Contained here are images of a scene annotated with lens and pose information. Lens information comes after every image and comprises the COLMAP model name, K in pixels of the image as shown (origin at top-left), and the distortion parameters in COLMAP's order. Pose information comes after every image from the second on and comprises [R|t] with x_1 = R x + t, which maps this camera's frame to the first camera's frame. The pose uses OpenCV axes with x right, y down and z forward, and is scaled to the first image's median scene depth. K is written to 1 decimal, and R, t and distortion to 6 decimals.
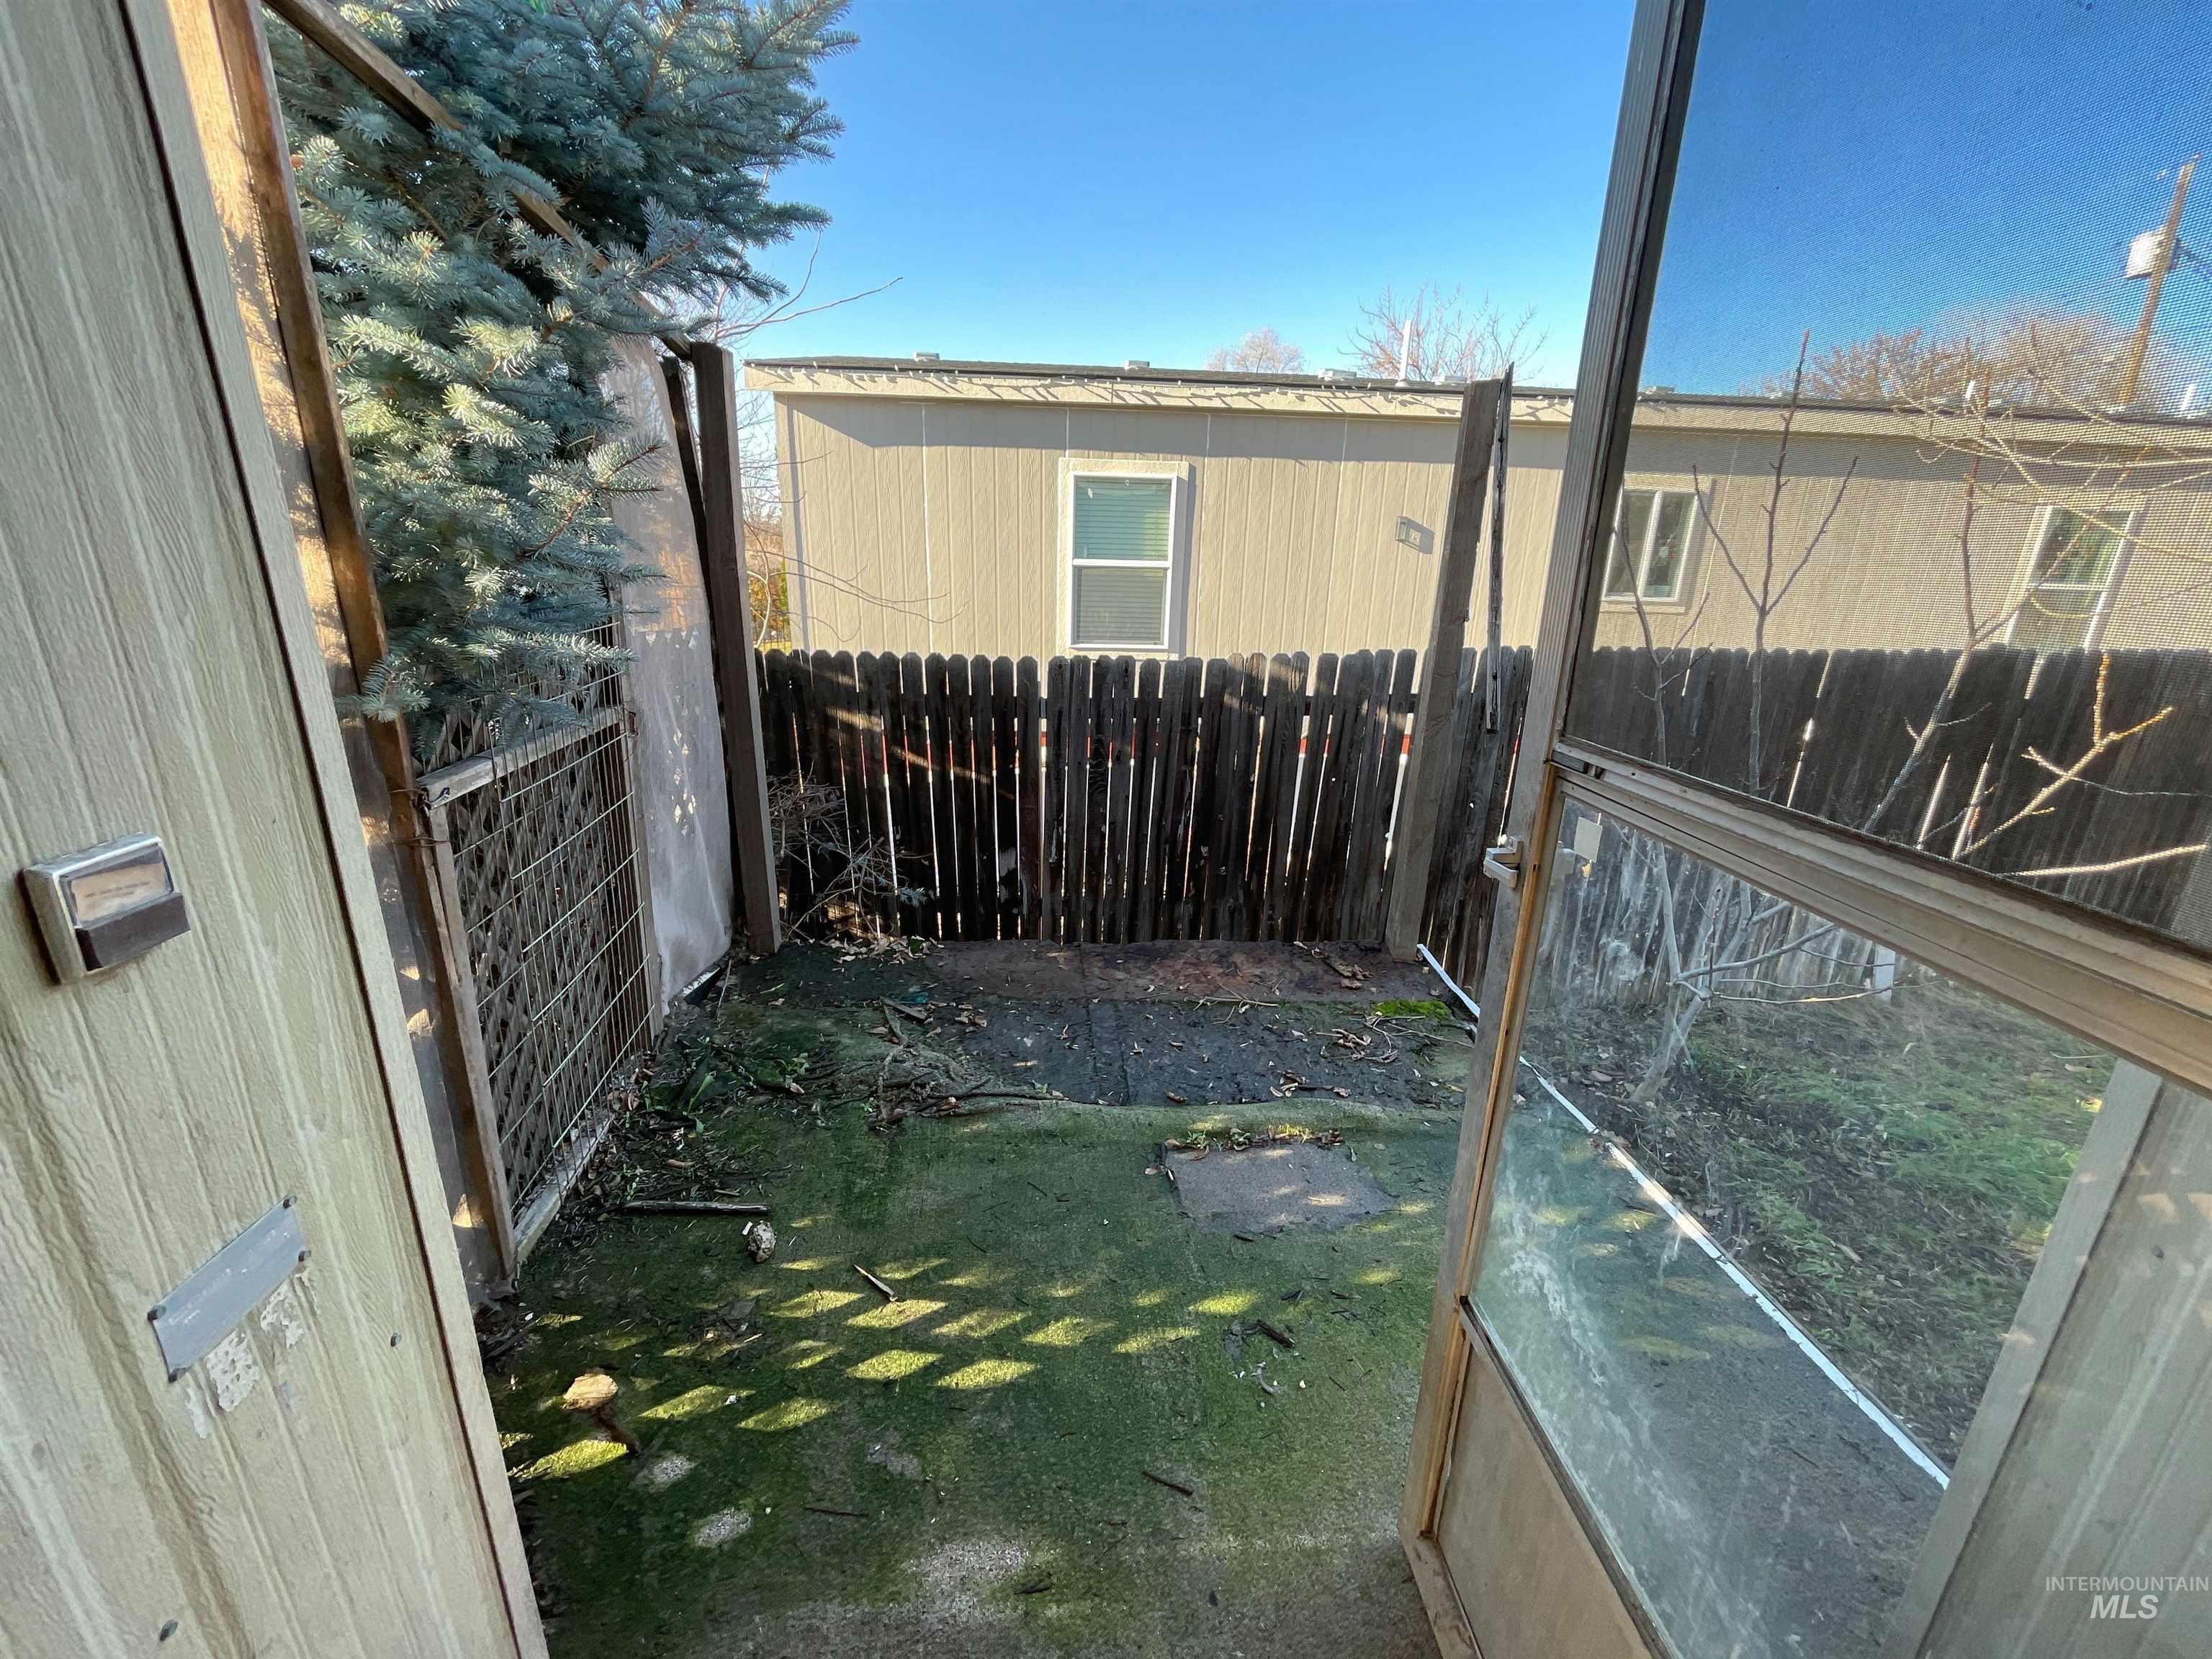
lens RADIAL K [[897.0, 0, 1095.1], [0, 897.0, 829.8], [0, 0, 1]] dist [0.001706, -0.000749]
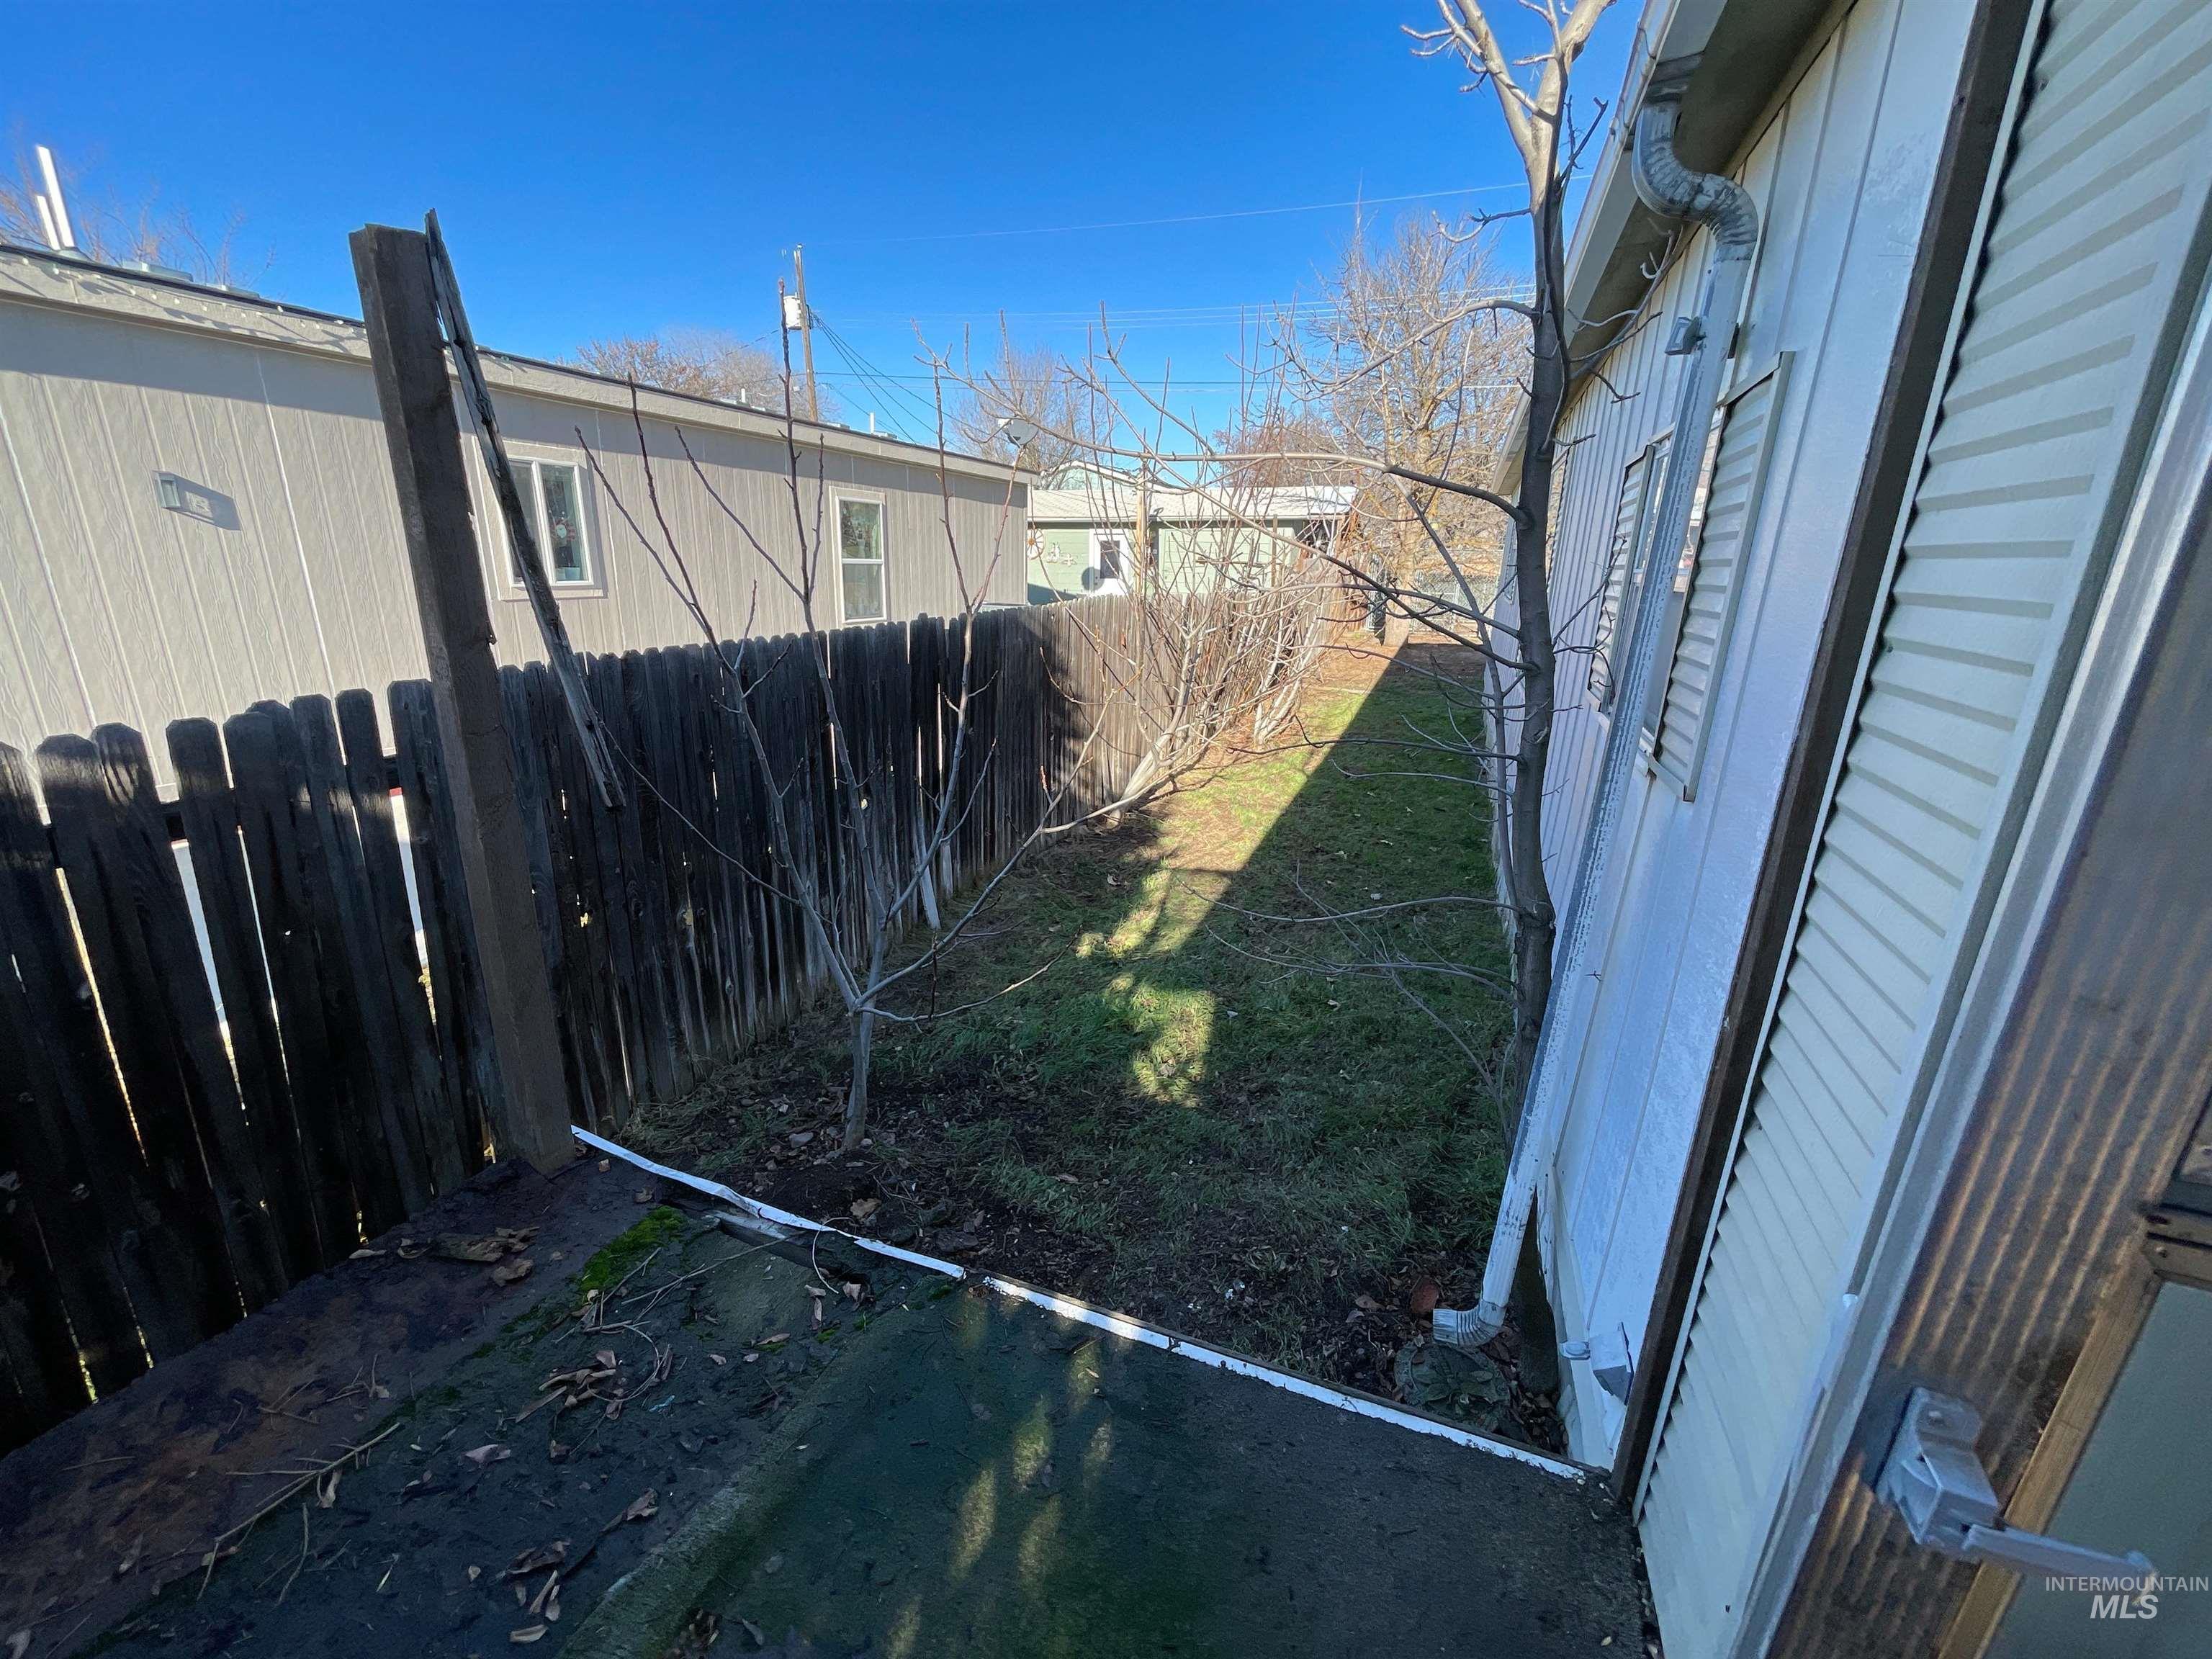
lens RADIAL K [[897.0, 0, 1095.1], [0, 897.0, 829.8], [0, 0, 1]] dist [0.001706, -0.000749]
pose [[0.439887, -0.274301, 0.855136, 0.025698], [0.255812, 0.951035, 0.173471, -0.088164], [-0.860848, 0.142447, 0.488518, 0.287457]]
